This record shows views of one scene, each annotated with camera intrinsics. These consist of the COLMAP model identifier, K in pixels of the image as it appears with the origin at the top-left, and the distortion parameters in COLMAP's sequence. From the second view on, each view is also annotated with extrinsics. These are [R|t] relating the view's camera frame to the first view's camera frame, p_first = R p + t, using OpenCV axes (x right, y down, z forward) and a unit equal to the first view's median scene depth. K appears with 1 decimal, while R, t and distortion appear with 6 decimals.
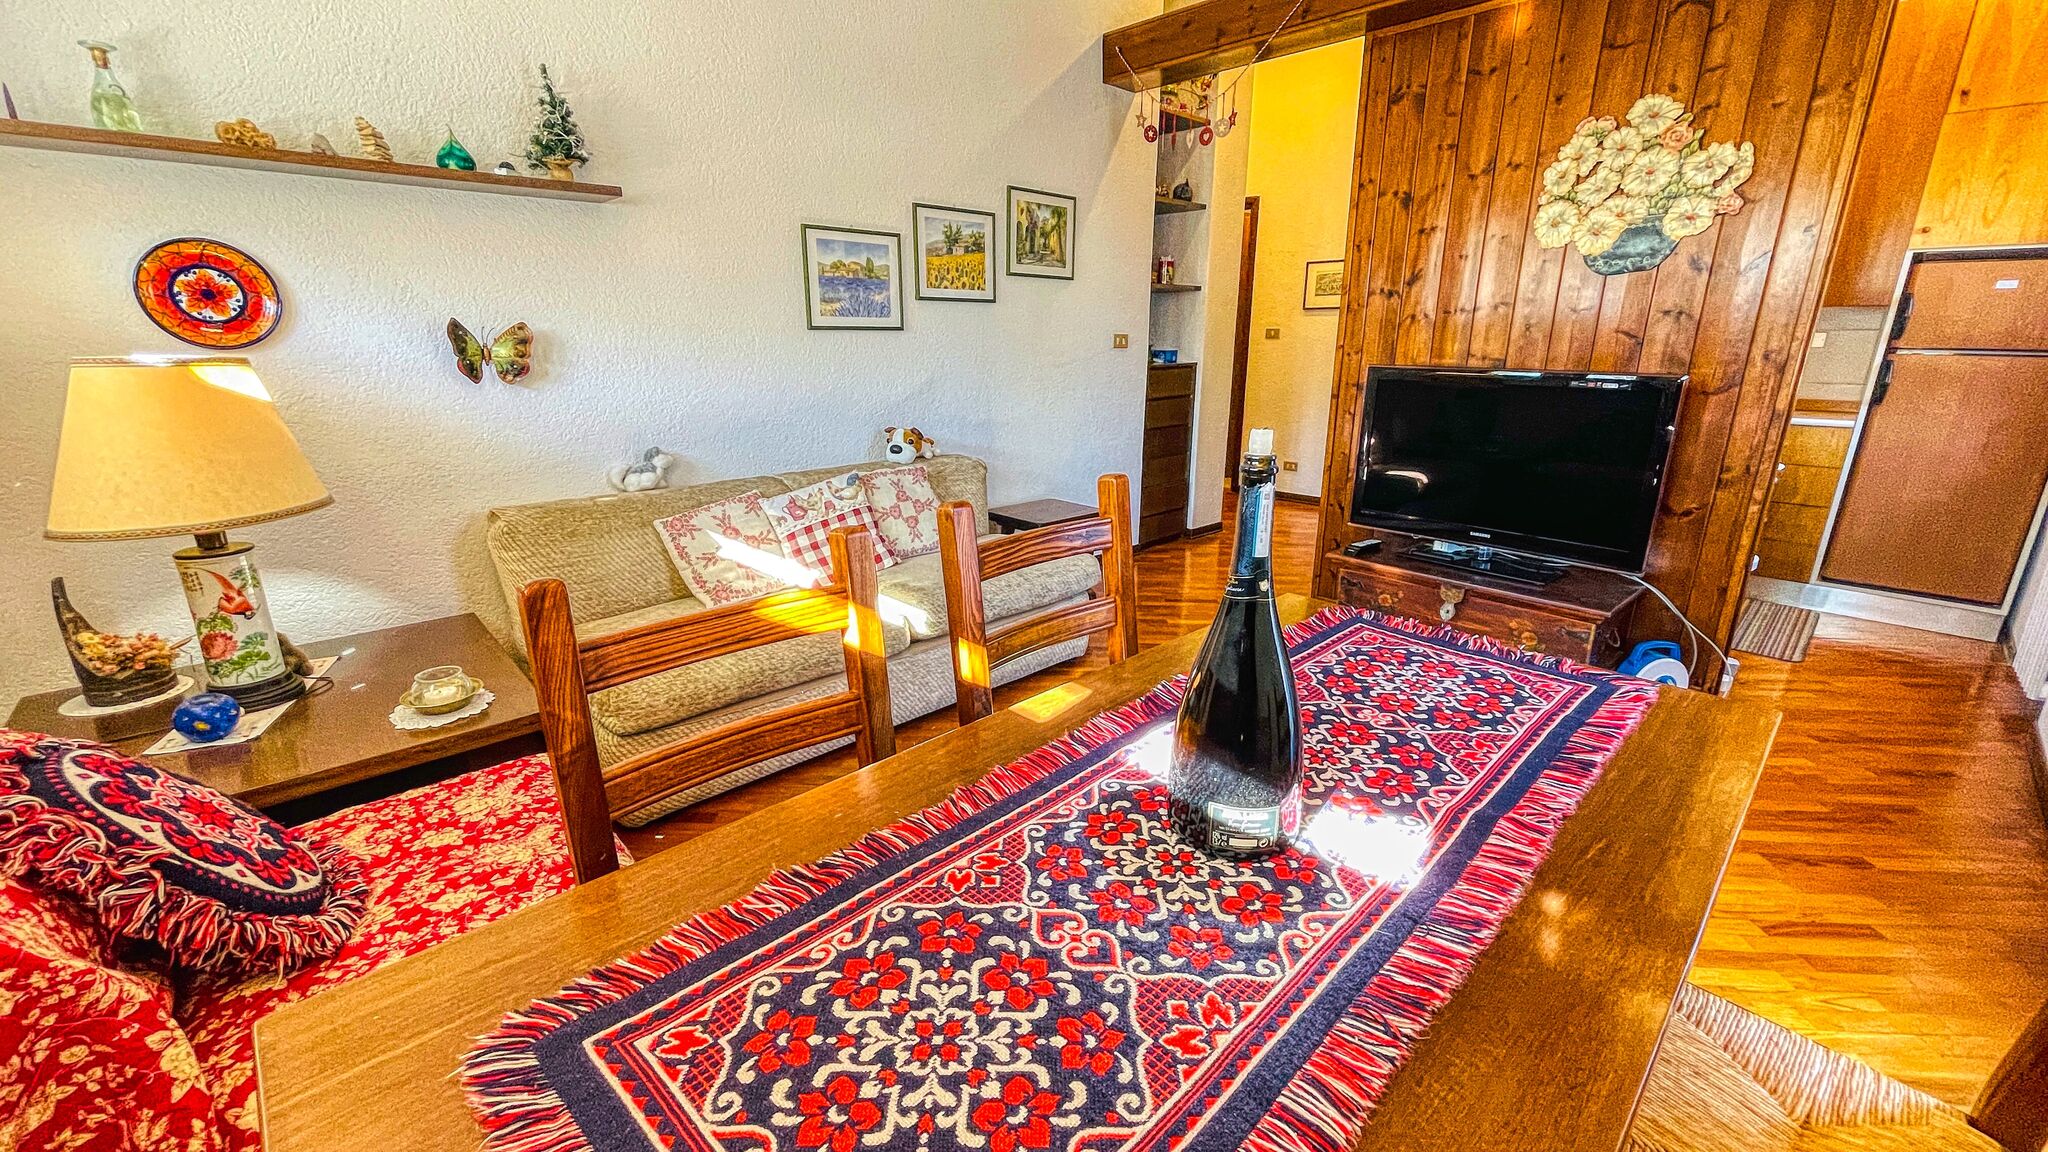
lens RADIAL K [[825.2, 0, 1019.9], [0, 825.2, 579.1], [0, 0, 1]] dist [0.000699, -0.000810]
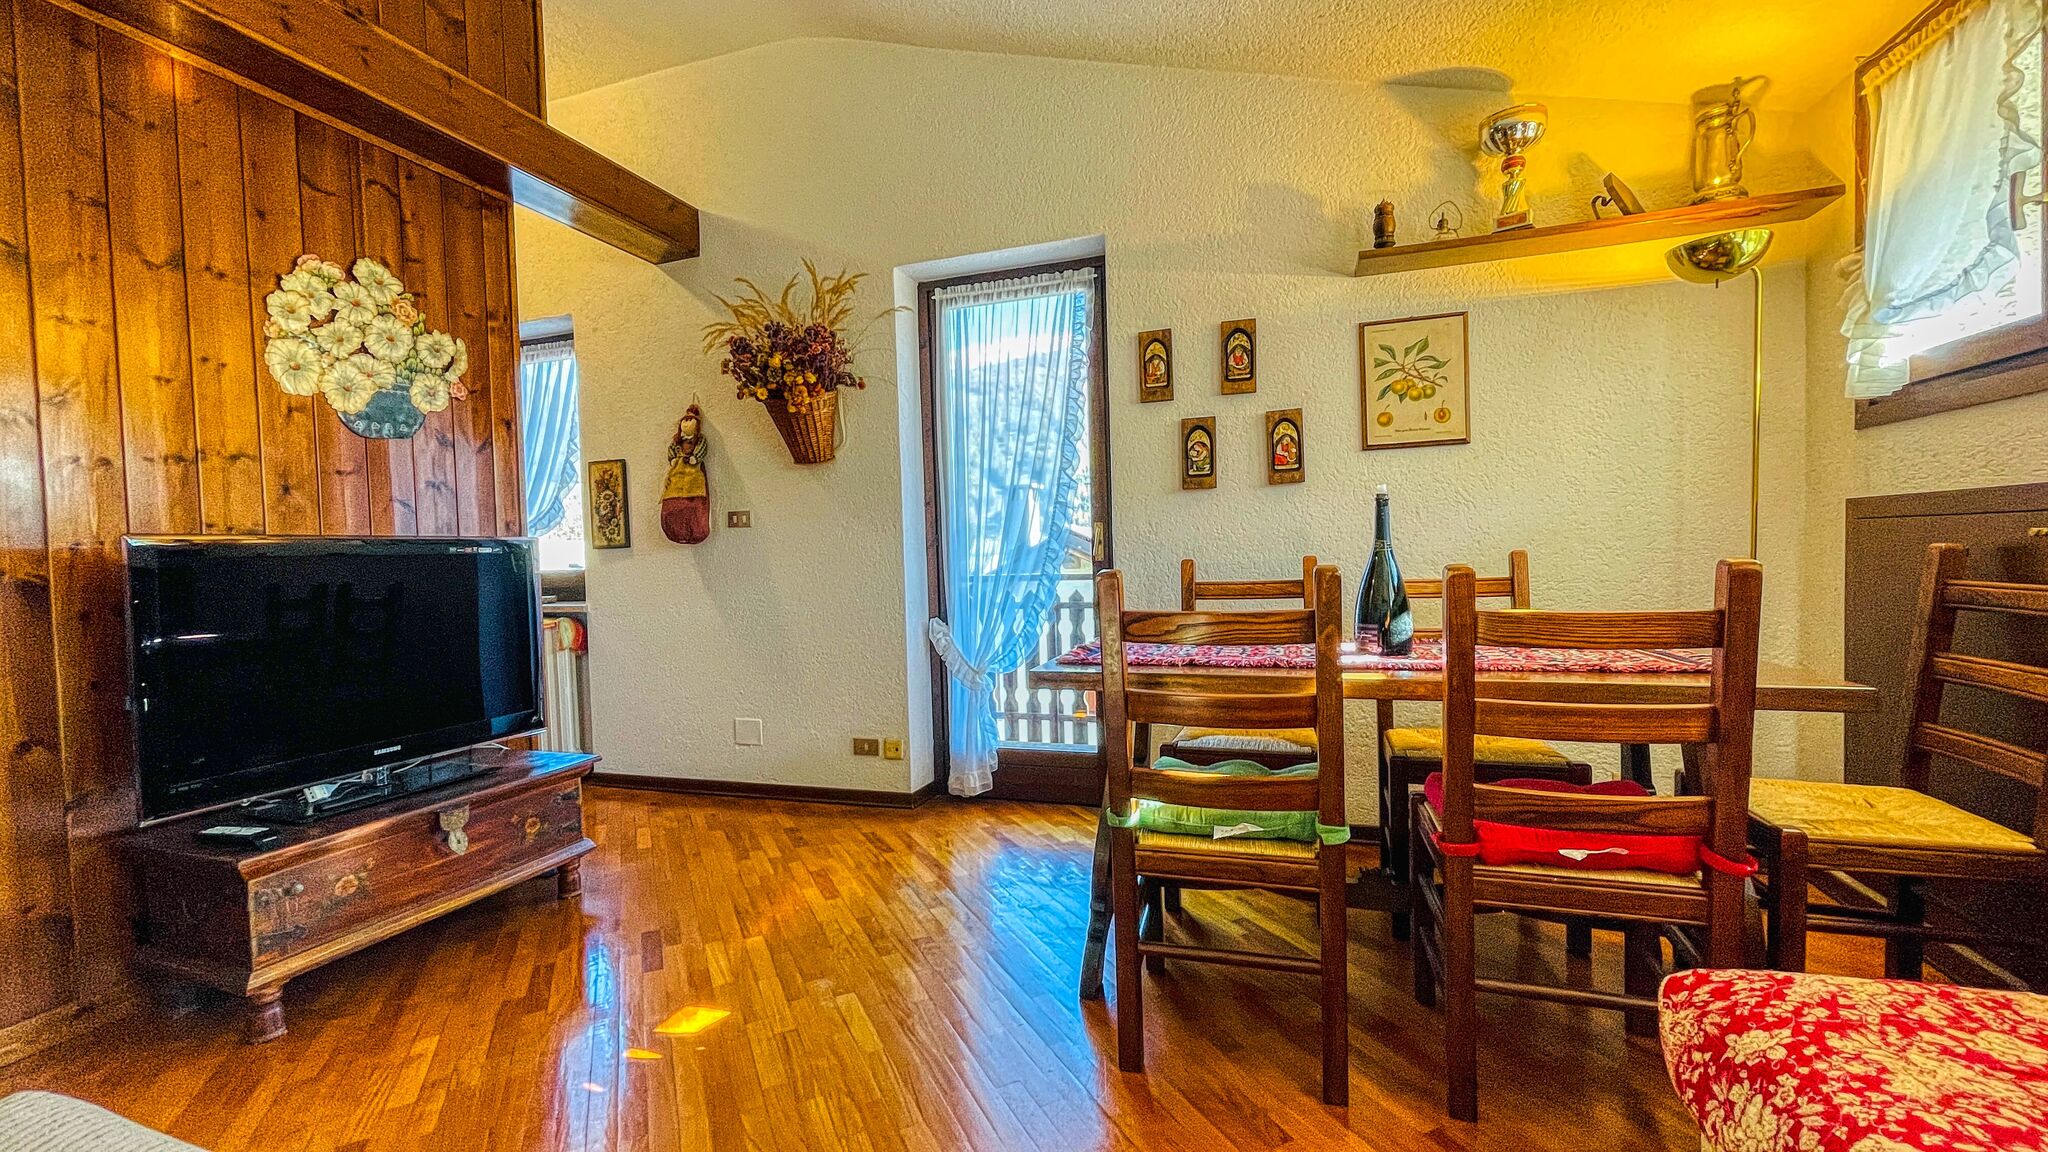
lens RADIAL K [[825.2, 0, 1019.9], [0, 825.2, 579.1], [0, 0, 1]] dist [0.000699, -0.000810]
pose [[-0.475279, -0.012319, 0.879749, -0.411947], [0.281428, 0.945242, 0.165276, -0.178491], [-0.833612, 0.326138, -0.445786, 0.882162]]
